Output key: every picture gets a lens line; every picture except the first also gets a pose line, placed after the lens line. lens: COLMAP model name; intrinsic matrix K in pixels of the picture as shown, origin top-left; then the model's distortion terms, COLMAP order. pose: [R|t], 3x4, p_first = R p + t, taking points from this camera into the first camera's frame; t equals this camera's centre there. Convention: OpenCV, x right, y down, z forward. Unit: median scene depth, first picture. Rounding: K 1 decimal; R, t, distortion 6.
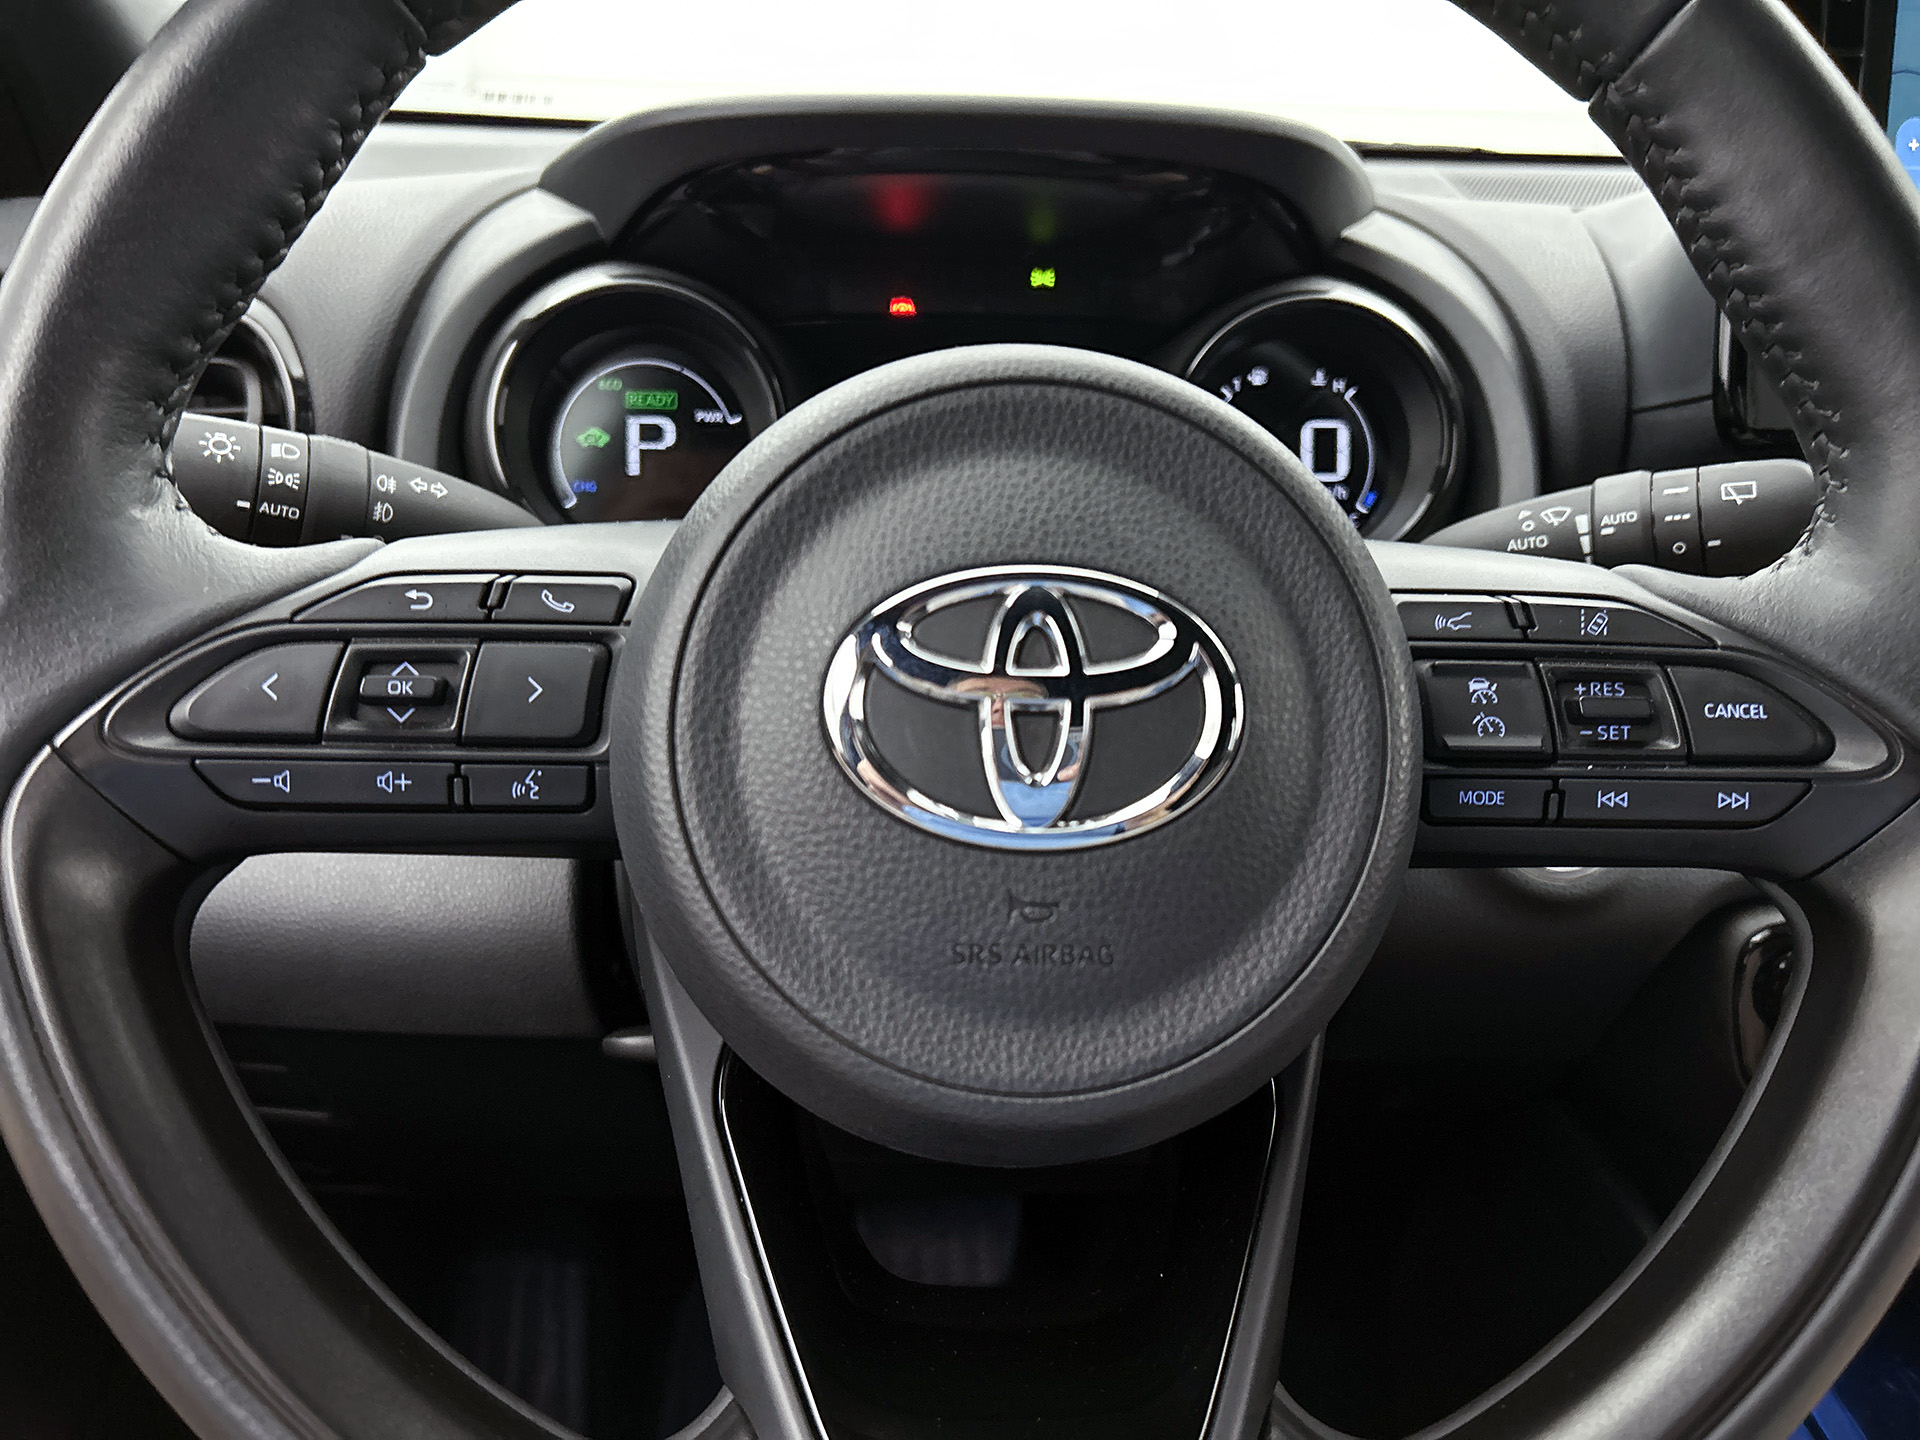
lens RADIAL K [[1424.6, 0, 956.6], [0, 1424.6, 711.5], [0, 0, 1]] dist [0.007316, -0.010923]
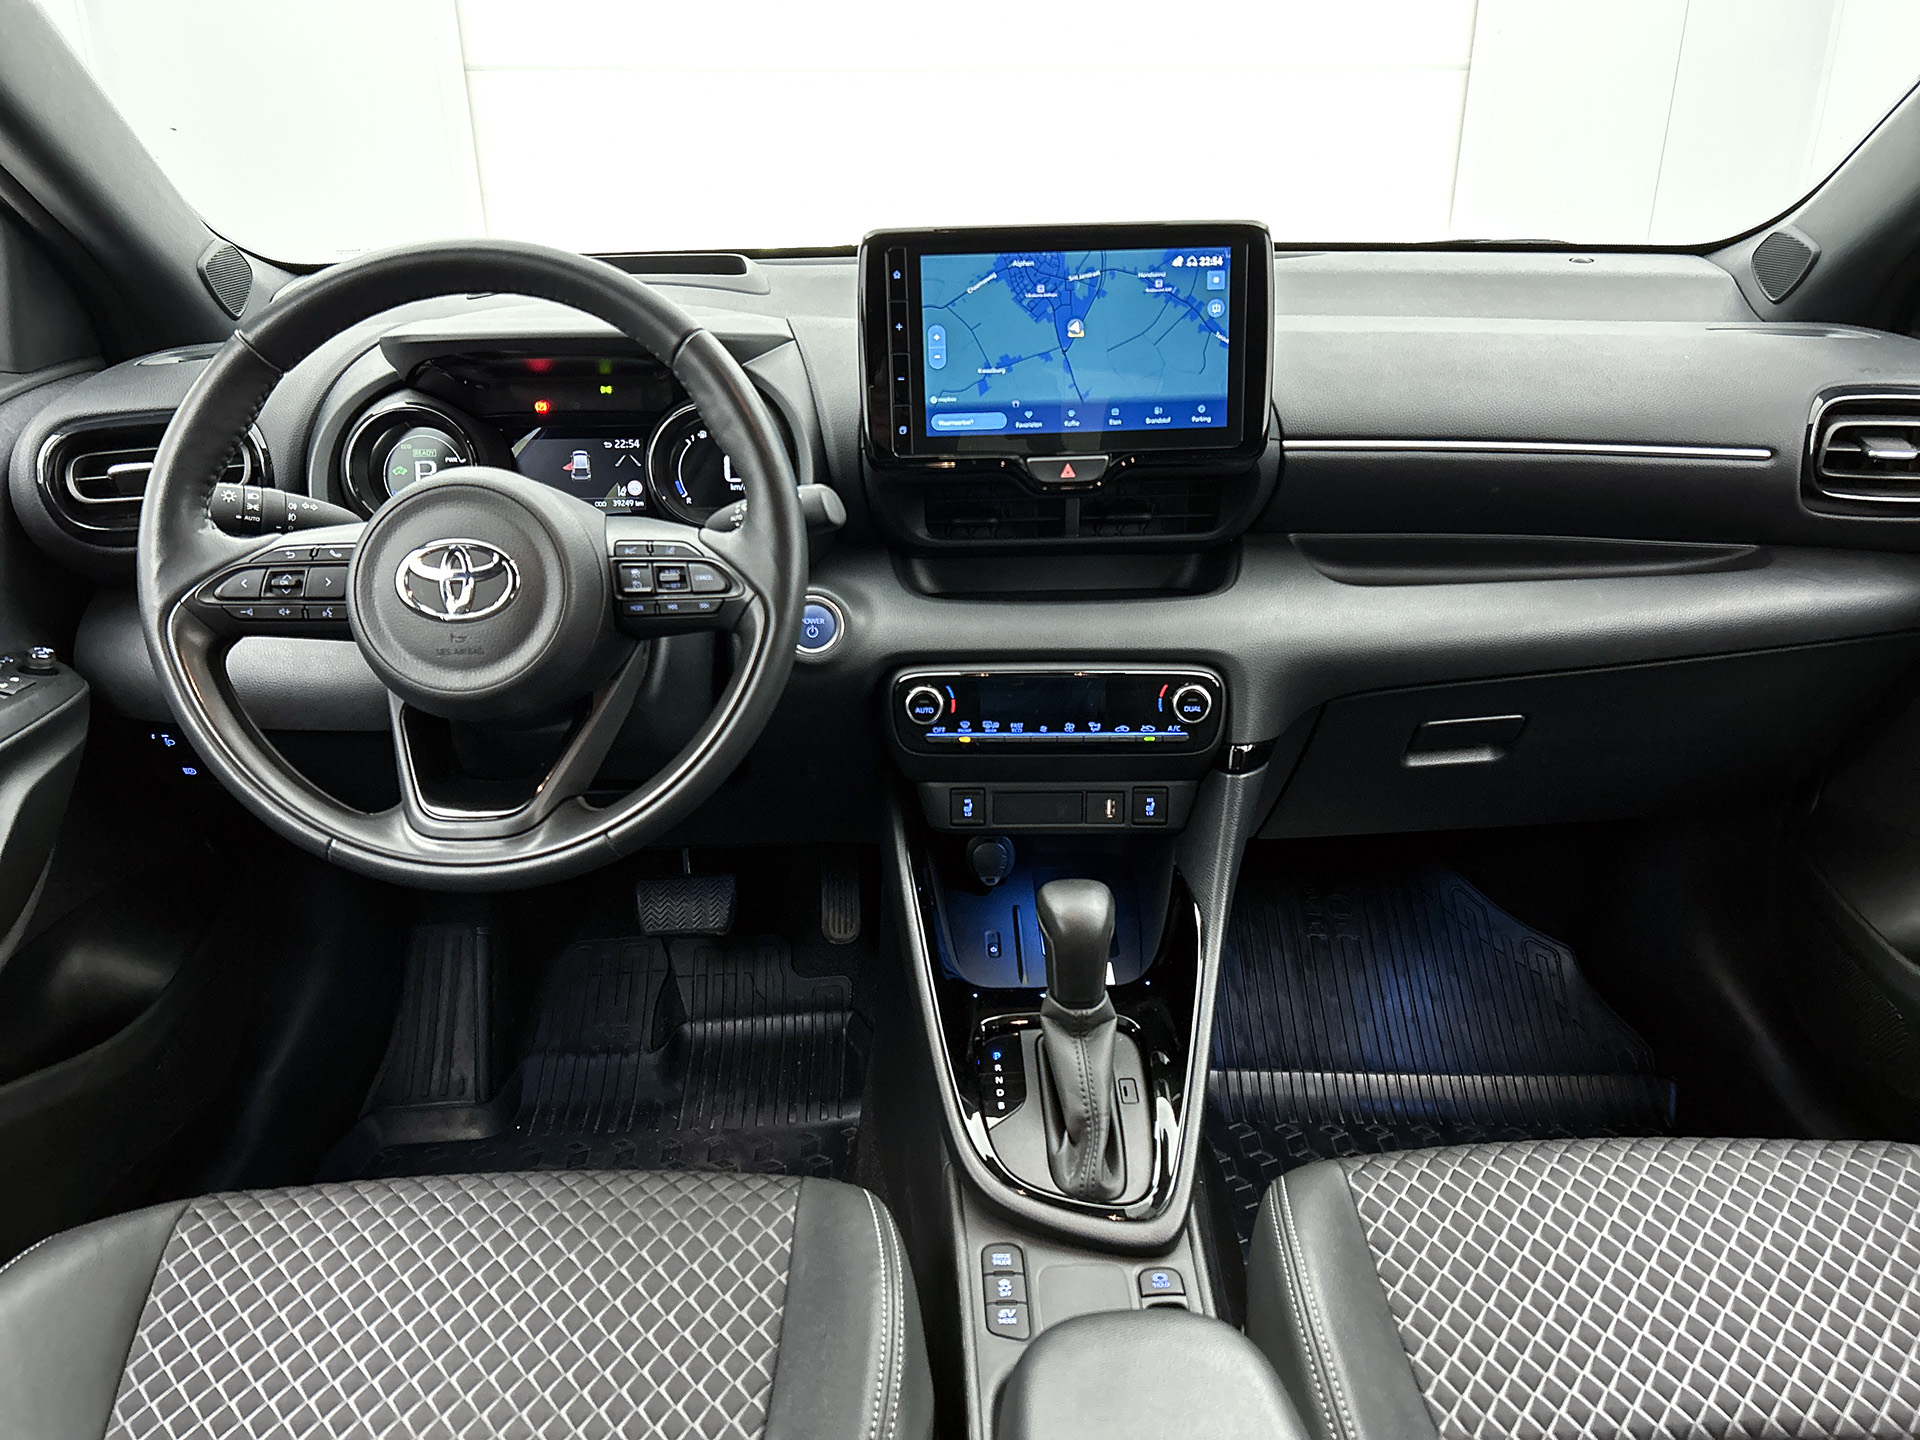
lens RADIAL K [[1424.6, 0, 963.5], [0, 1424.6, 716.7], [0, 0, 1]] dist [0.007316, -0.010923]
pose [[0.999207, -0.027580, -0.028724, 1.185971], [0.029344, 0.997589, 0.062887, 0.124622], [0.026921, -0.063680, 0.997607, -2.118158]]
